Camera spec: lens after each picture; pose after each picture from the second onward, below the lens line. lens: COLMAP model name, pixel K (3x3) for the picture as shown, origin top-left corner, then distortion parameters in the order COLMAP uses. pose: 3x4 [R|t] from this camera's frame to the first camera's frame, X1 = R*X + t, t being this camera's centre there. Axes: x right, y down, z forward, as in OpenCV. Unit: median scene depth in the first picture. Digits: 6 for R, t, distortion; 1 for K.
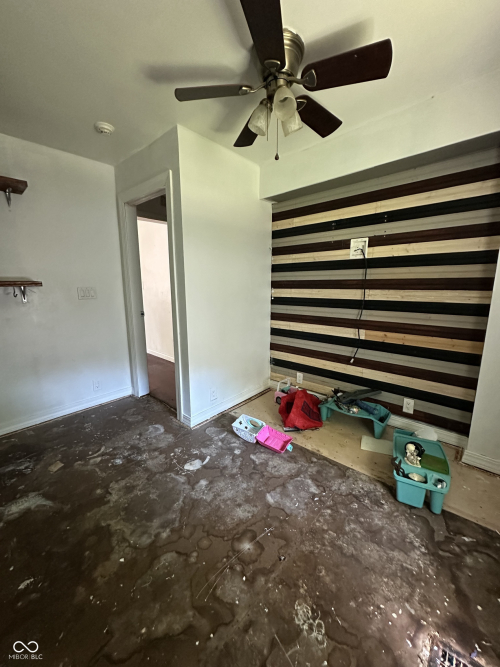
lens RADIAL K [[265.6, 0, 250.5], [0, 265.6, 332.4], [0, 0, 1]] dist [-0.005748, 0.000605]
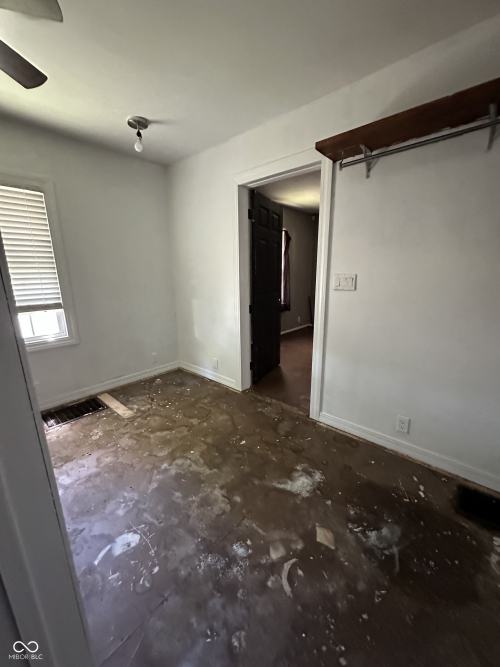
lens RADIAL K [[265.6, 0, 249.1], [0, 265.6, 334.3], [0, 0, 1]] dist [-0.005748, 0.000605]
pose [[-0.999785, 0.018905, -0.008490, -0.649920], [0.013818, 0.913420, 0.406783, -0.317592], [0.015445, 0.406578, -0.913486, 1.700034]]
